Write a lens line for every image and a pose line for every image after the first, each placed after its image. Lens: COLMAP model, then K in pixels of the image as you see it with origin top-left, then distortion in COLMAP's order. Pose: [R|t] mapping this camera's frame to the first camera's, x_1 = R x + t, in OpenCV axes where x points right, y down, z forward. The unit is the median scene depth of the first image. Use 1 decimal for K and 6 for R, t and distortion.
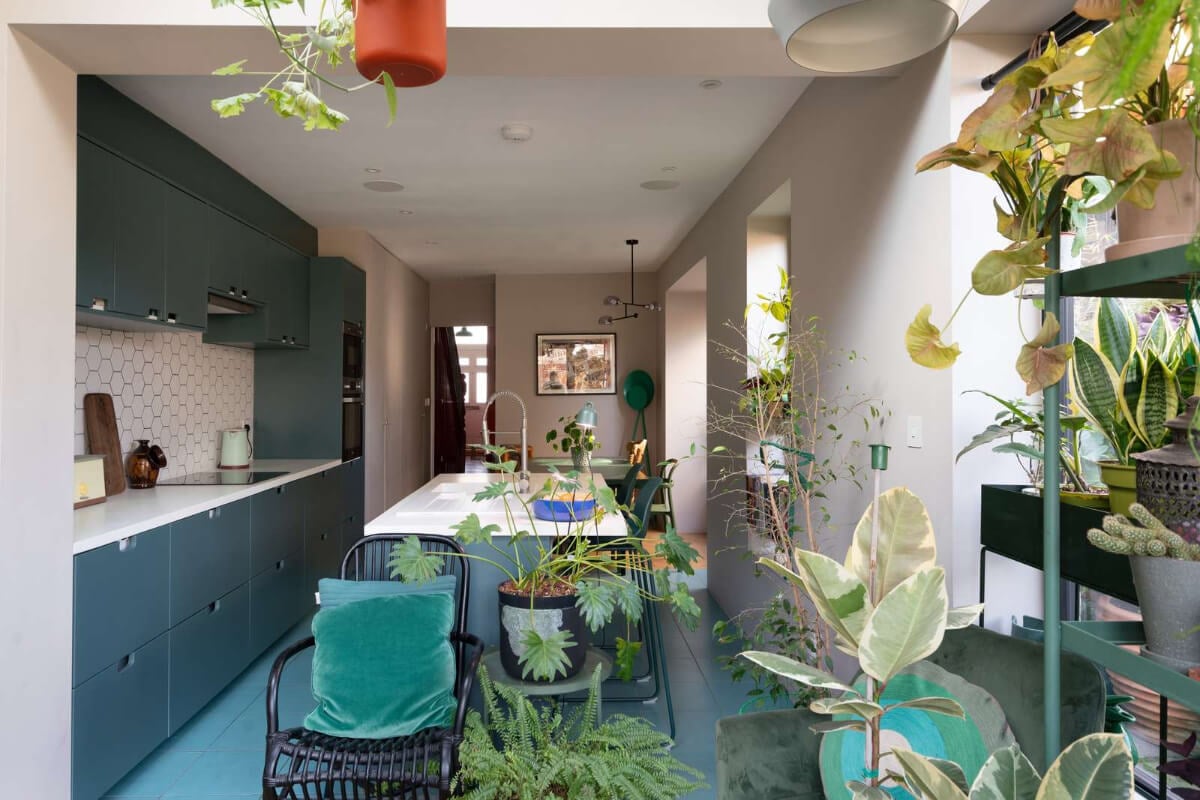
lens RADIAL K [[888.1, 0, 579.6], [0, 888.1, 374.9], [0, 0, 1]] dist [0.001608, 0.000443]
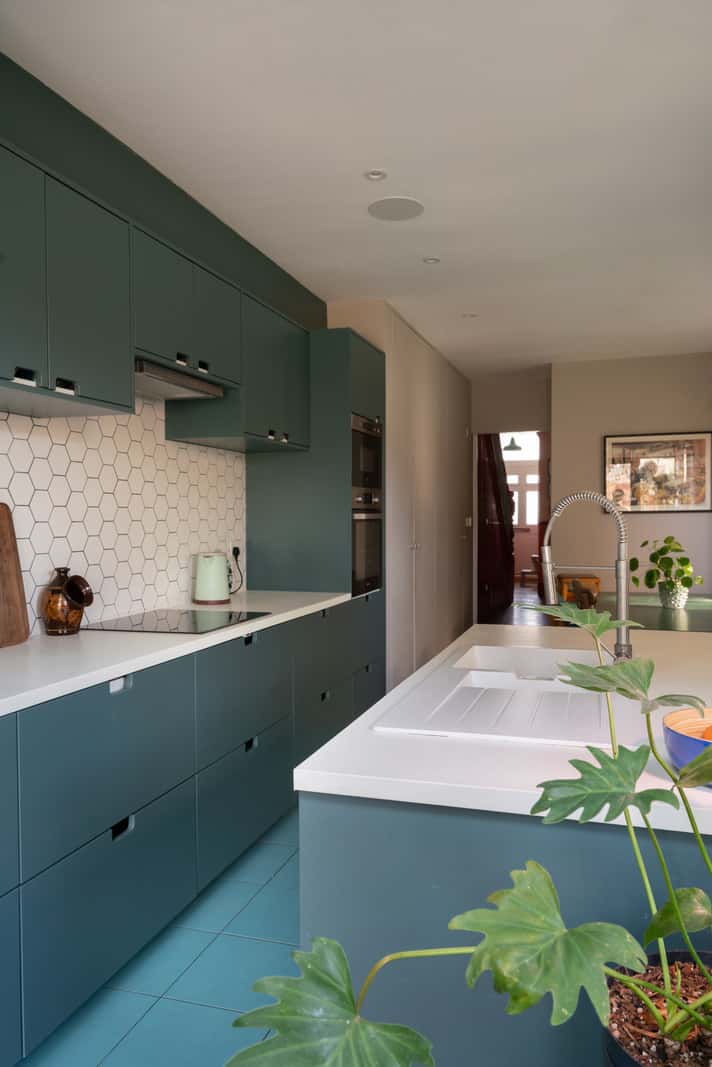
lens RADIAL K [[847.5, 0, 356.0], [0, 847.5, 533.5], [0, 0, 1]] dist [0.009451, 0.002886]
pose [[0.951572, 0.005105, -0.307385, -0.037271], [0.007051, 0.999237, 0.038422, 0.014474], [0.307346, -0.038729, 0.950809, 0.295275]]
